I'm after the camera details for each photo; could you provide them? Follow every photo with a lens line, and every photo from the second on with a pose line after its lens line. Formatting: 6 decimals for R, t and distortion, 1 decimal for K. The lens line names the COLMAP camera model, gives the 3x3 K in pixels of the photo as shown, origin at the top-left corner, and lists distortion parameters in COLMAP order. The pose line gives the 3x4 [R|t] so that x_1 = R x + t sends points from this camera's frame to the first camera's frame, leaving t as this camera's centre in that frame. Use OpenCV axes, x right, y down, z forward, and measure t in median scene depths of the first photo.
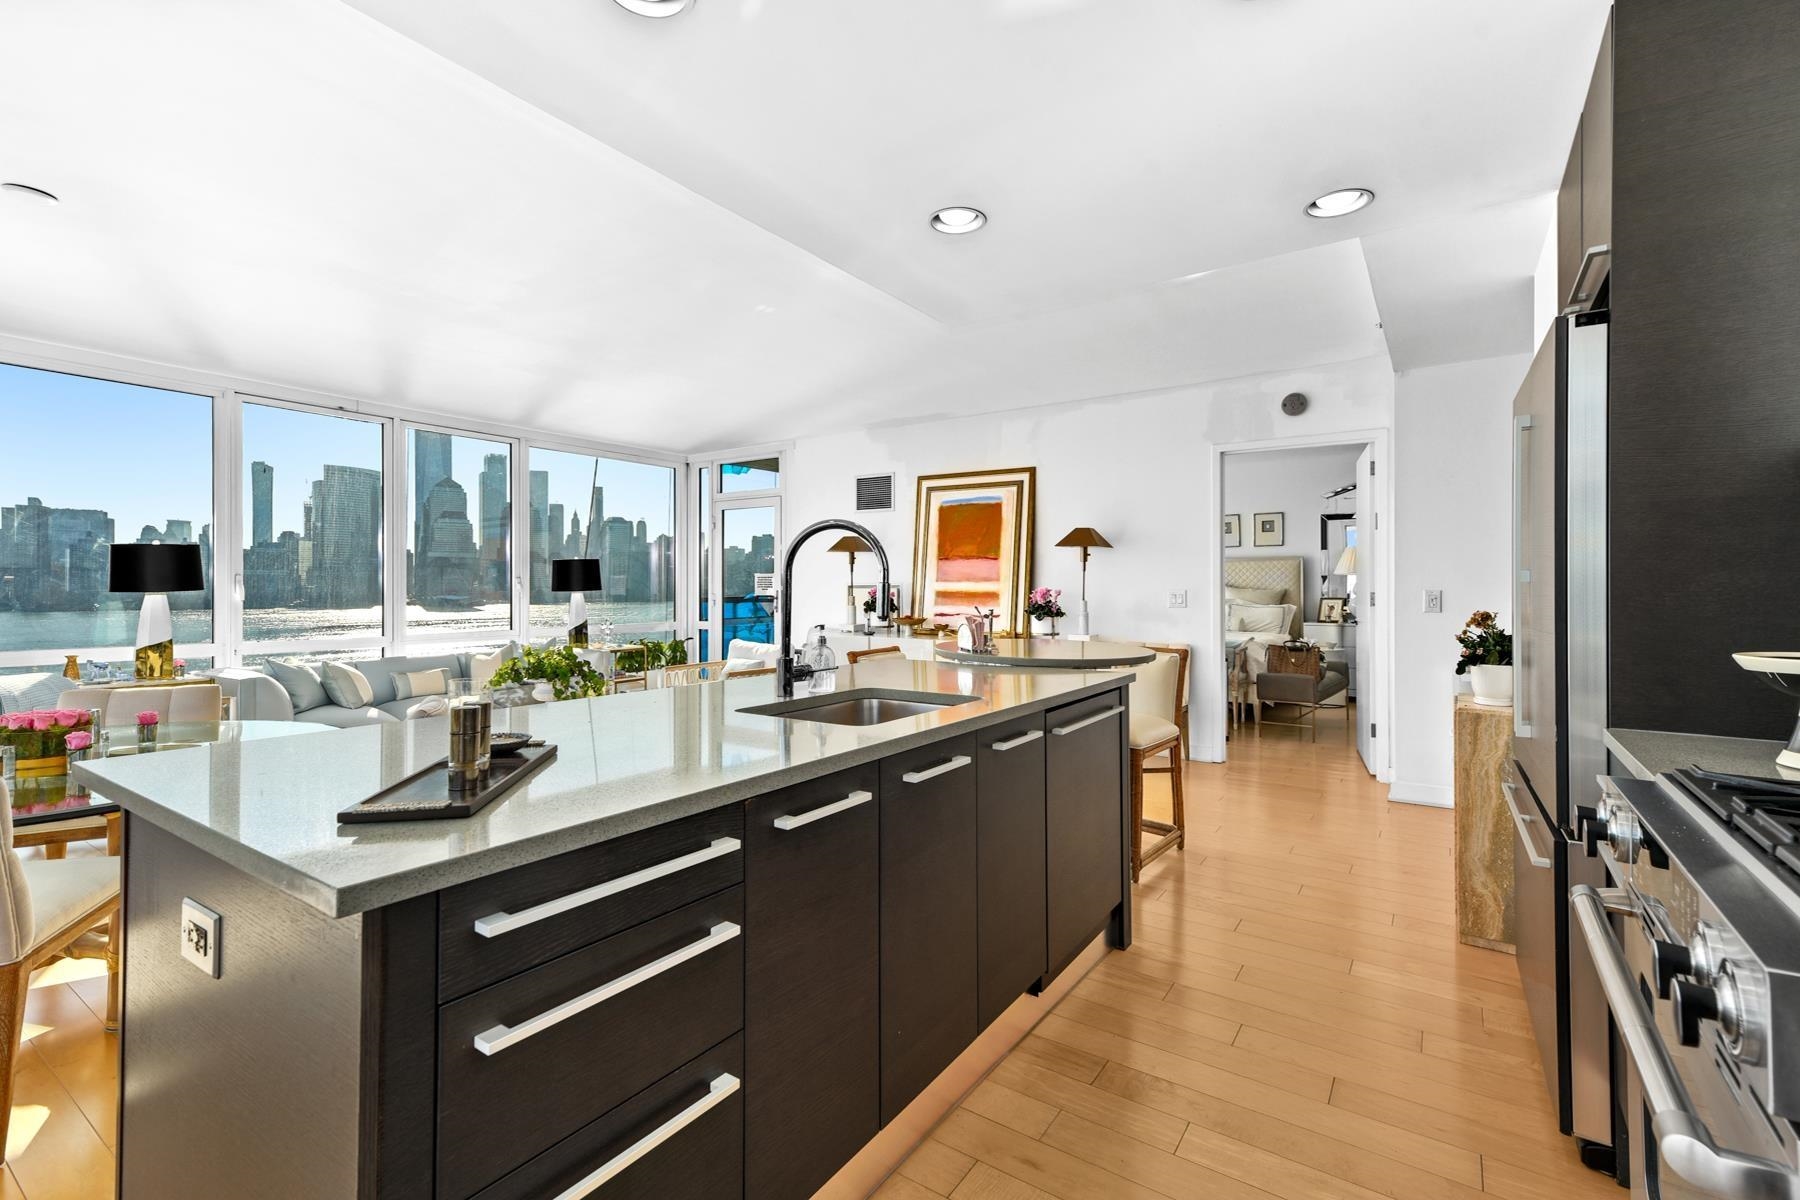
lens RADIAL K [[809.4, 0, 901.0], [0, 809.4, 591.3], [0, 0, 1]] dist [0.021283, -0.000451]
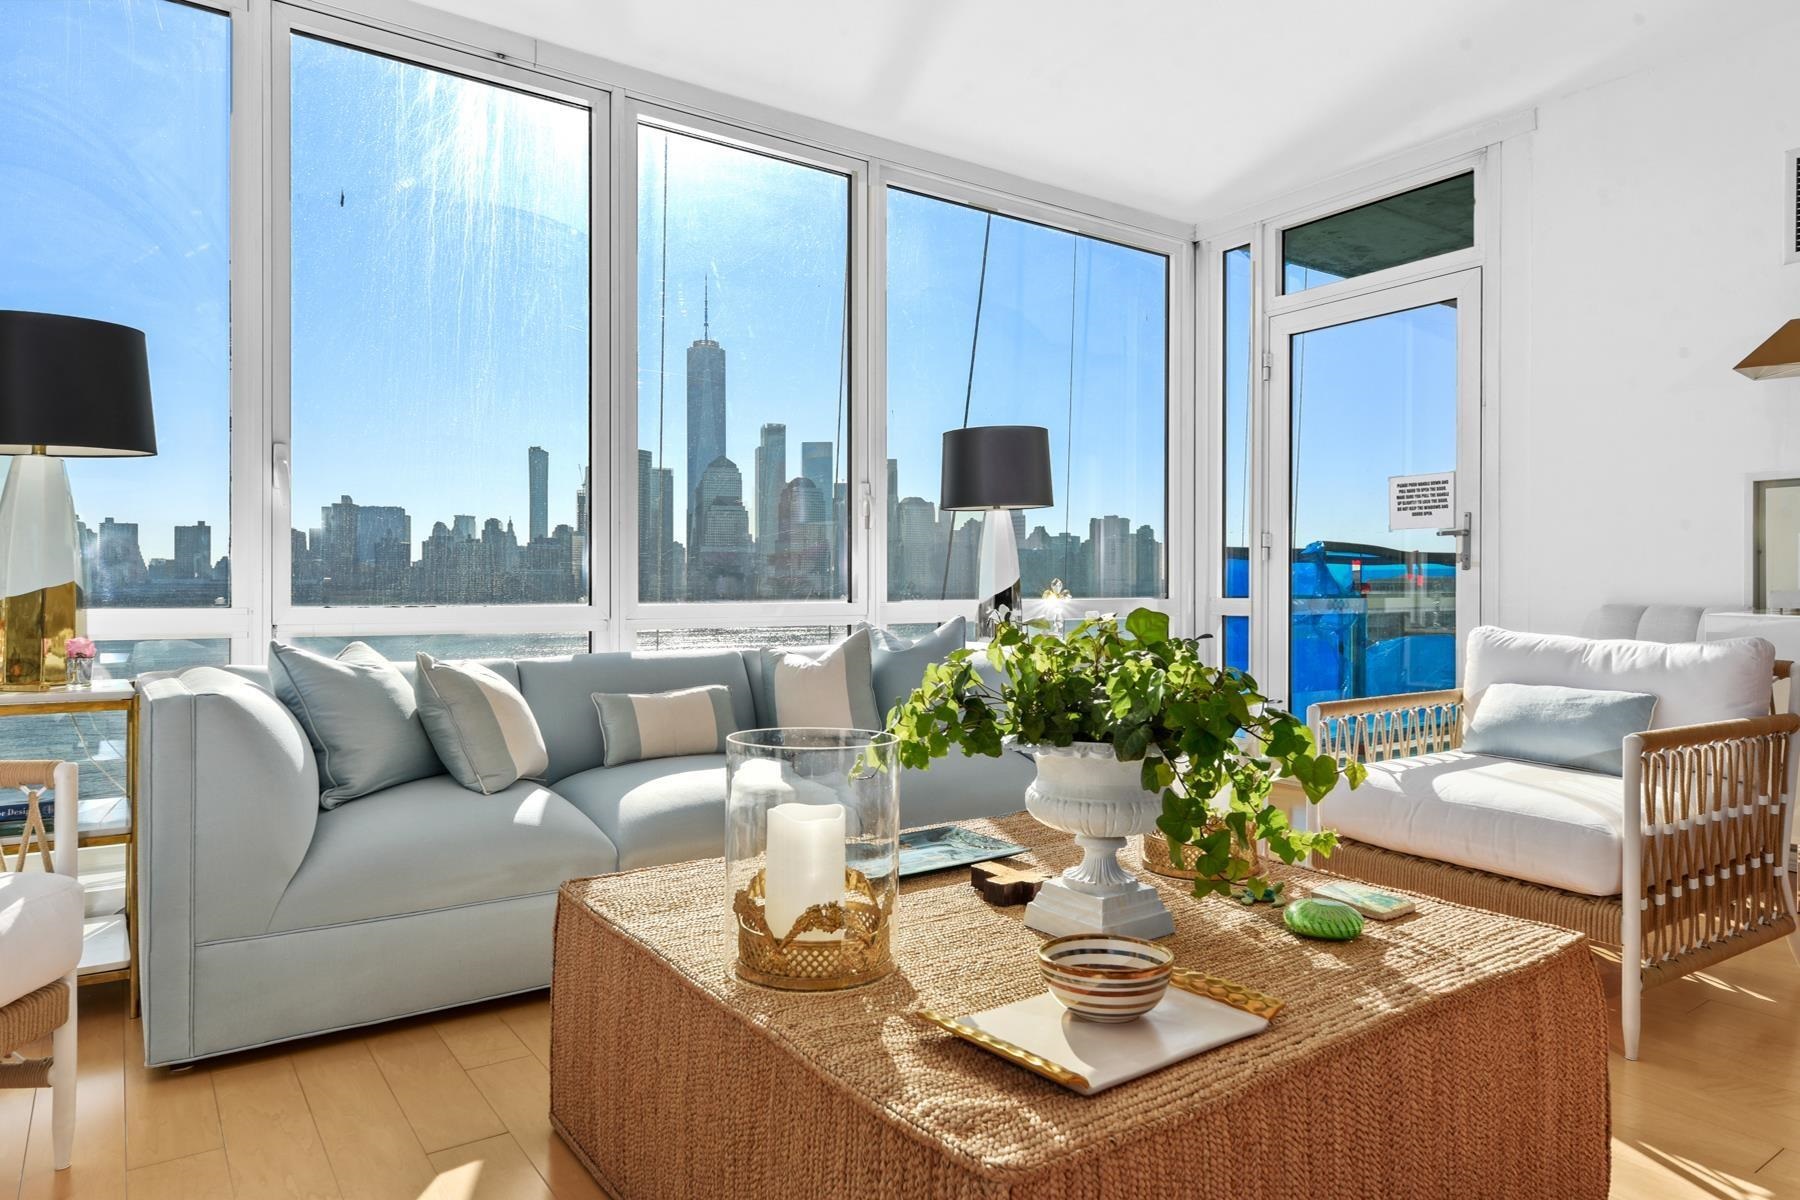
lens RADIAL K [[1107.3, 0, 900.0], [0, 1107.3, 600.0], [0, 0, 1]] dist [0.006012, 0.000954]
pose [[0.940183, 0.003614, -0.340651, -0.284565], [-0.002167, 0.999987, 0.004629, 0.048458], [0.340664, -0.003614, 0.940178, 0.510553]]
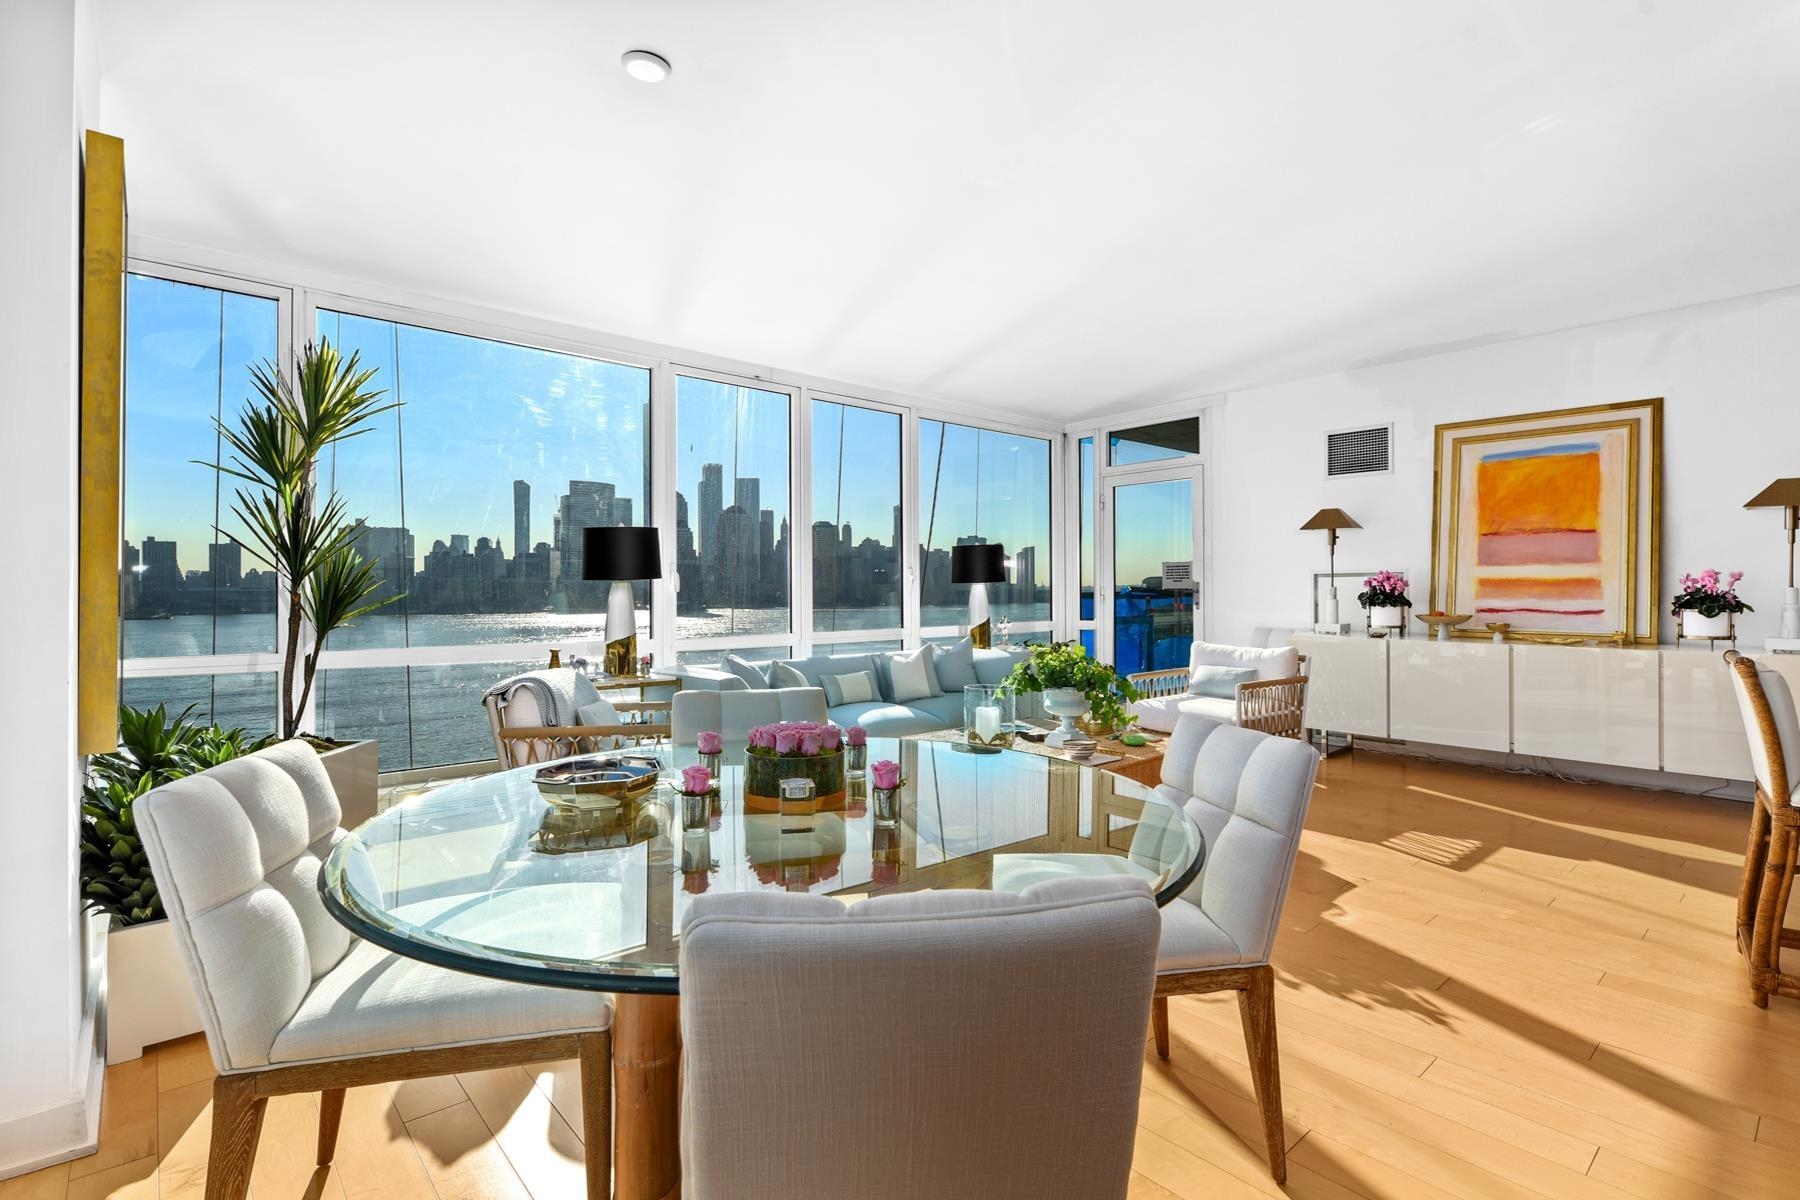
lens RADIAL K [[854.0, 0, 900.0], [0, 854.0, 600.0], [0, 0, 1]] dist [-0.000676, 0.000581]
pose [[0.970570, -0.003304, -0.240795, -0.295697], [0.004646, 0.999977, 0.005005, 0.013867], [0.240773, -0.005977, 0.970563, 0.125780]]
